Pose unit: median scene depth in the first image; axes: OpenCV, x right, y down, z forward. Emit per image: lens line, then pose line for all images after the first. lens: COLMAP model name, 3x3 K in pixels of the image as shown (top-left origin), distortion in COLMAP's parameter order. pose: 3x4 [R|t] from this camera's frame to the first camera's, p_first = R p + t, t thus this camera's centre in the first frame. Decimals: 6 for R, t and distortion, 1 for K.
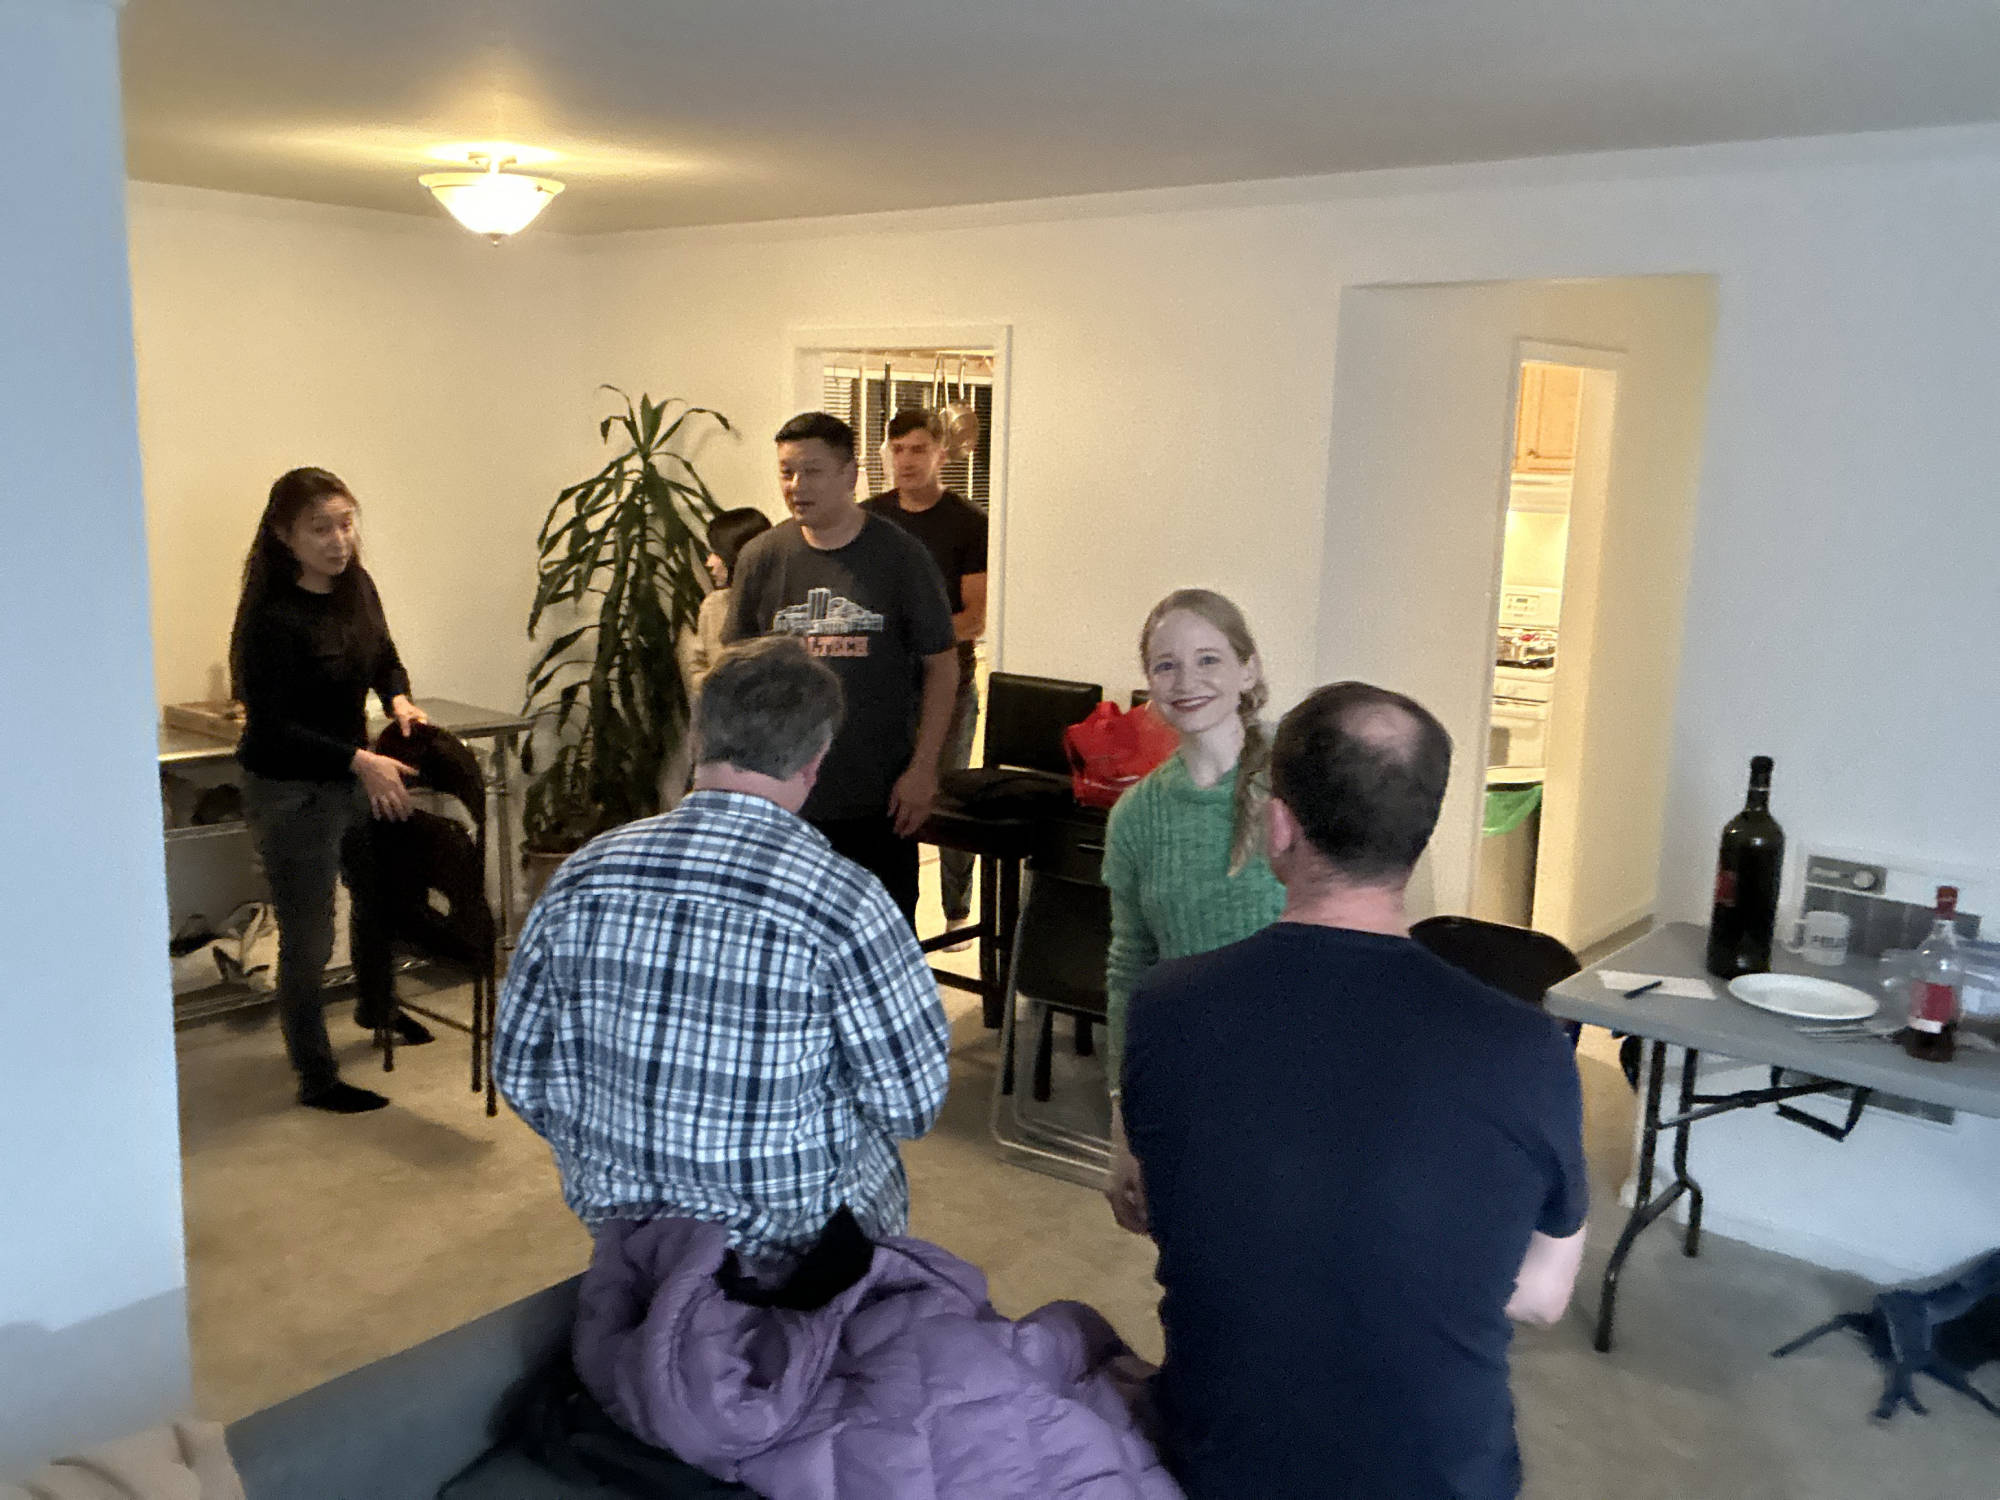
lens RADIAL K [[1837.6, 0, 1000.0], [0, 1837.6, 750.0], [0, 0, 1]] dist [0.060495, -0.005750]
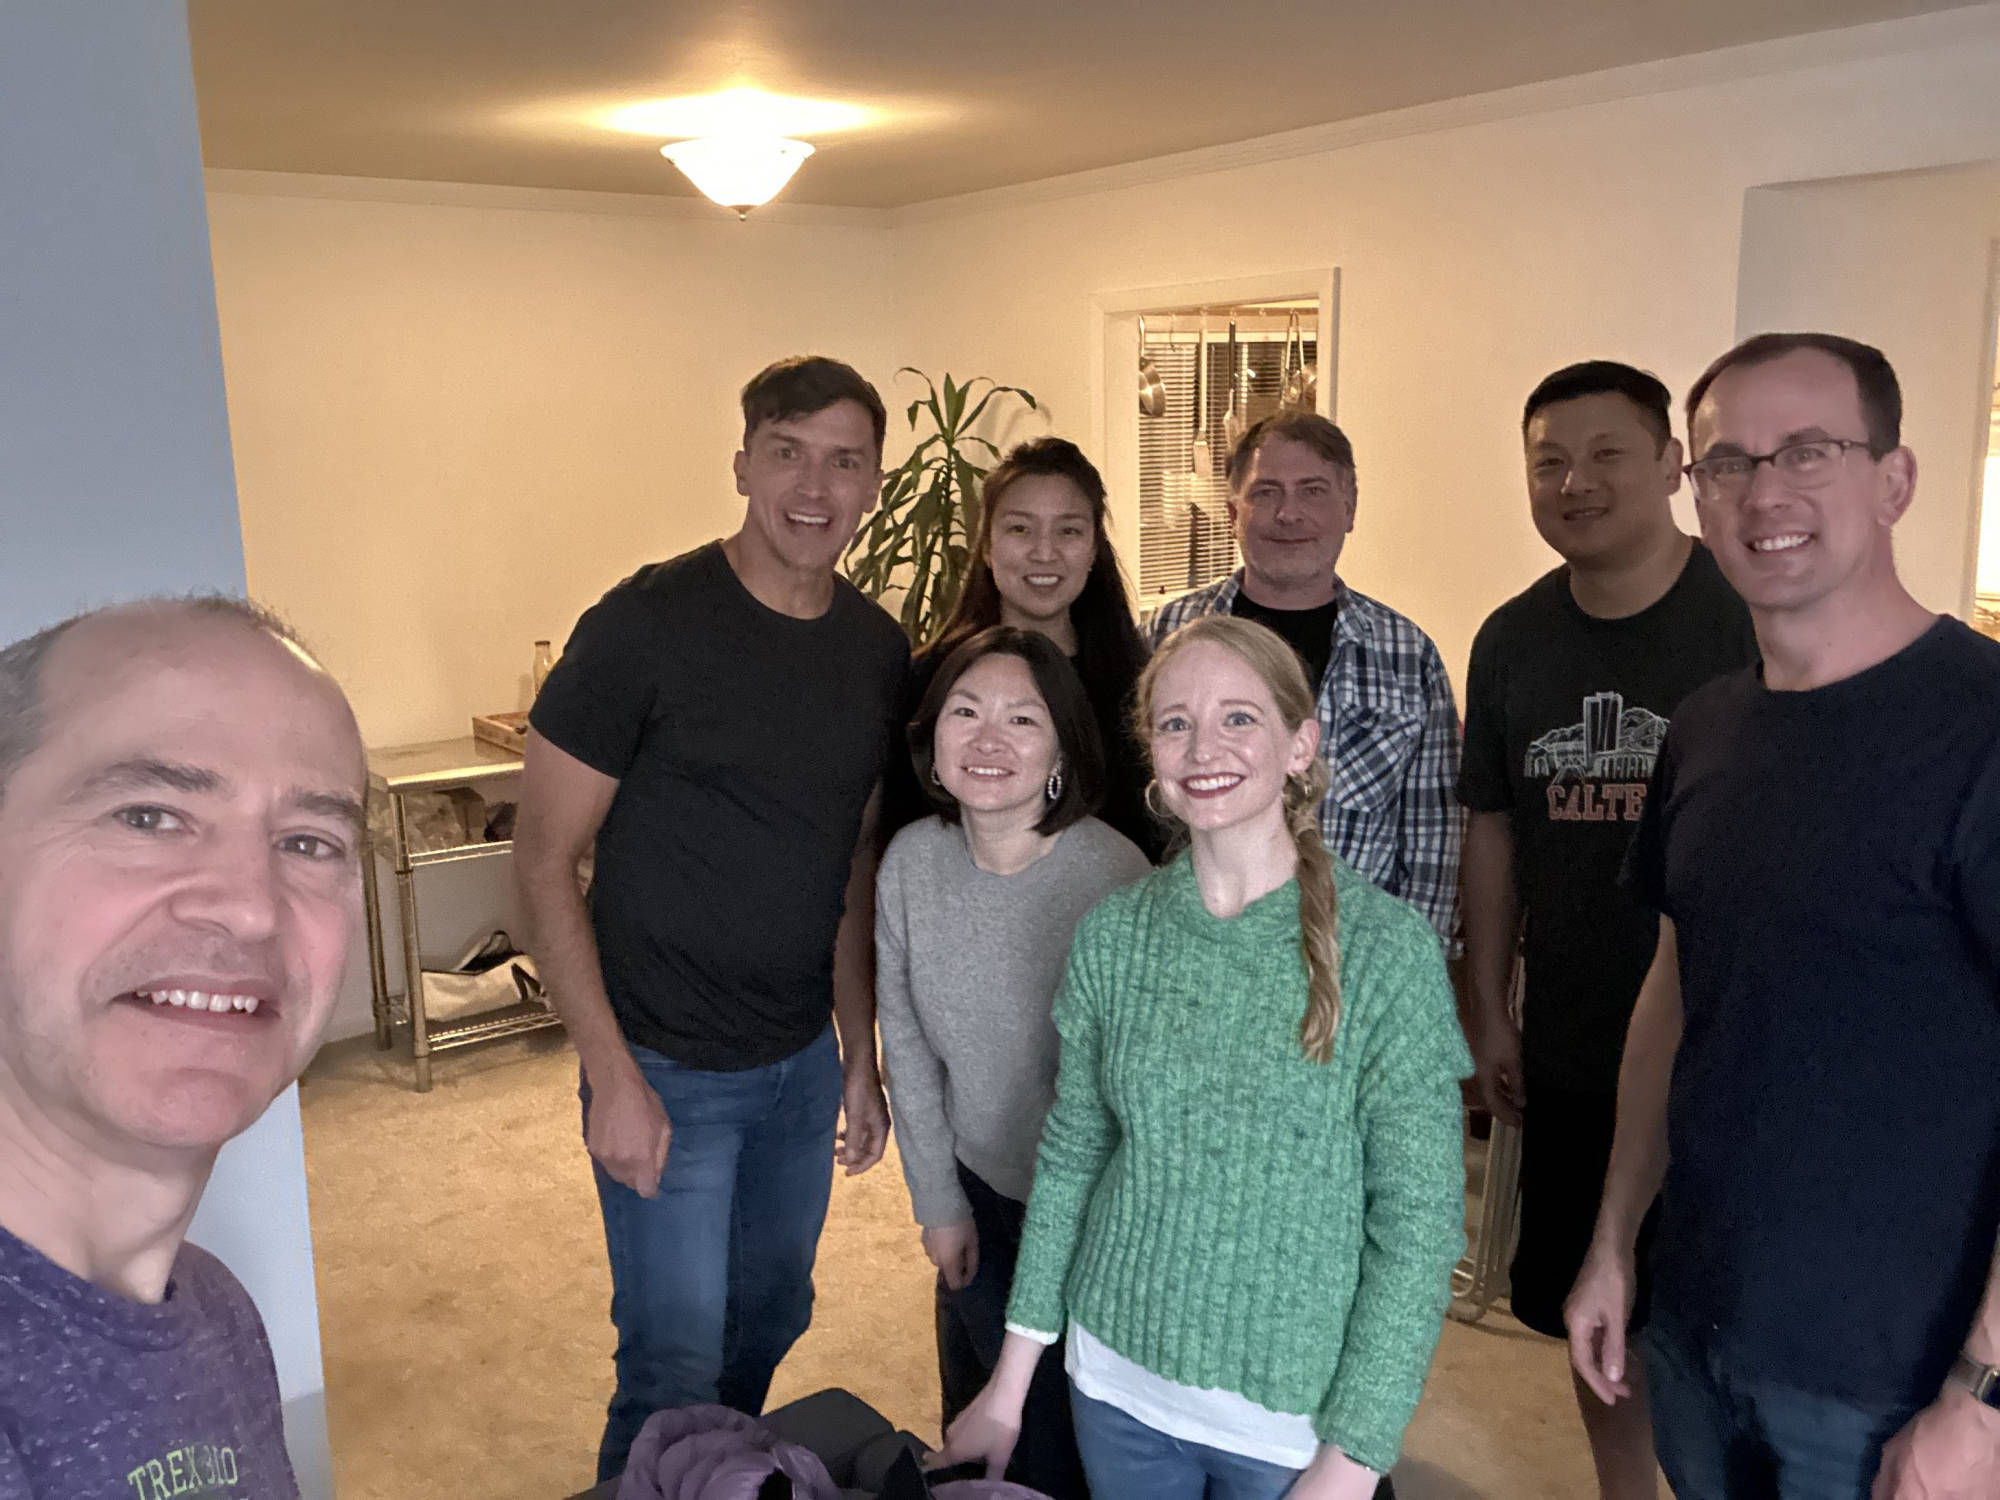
lens RADIAL K [[1837.6, 0, 1000.0], [0, 1837.6, 750.0], [0, 0, 1]] dist [0.060495, -0.005750]
pose [[0.964814, -0.001012, -0.262931, 0.075026], [0.004638, 0.999903, 0.013171, -0.017200], [0.262892, -0.013927, 0.964725, 0.116587]]
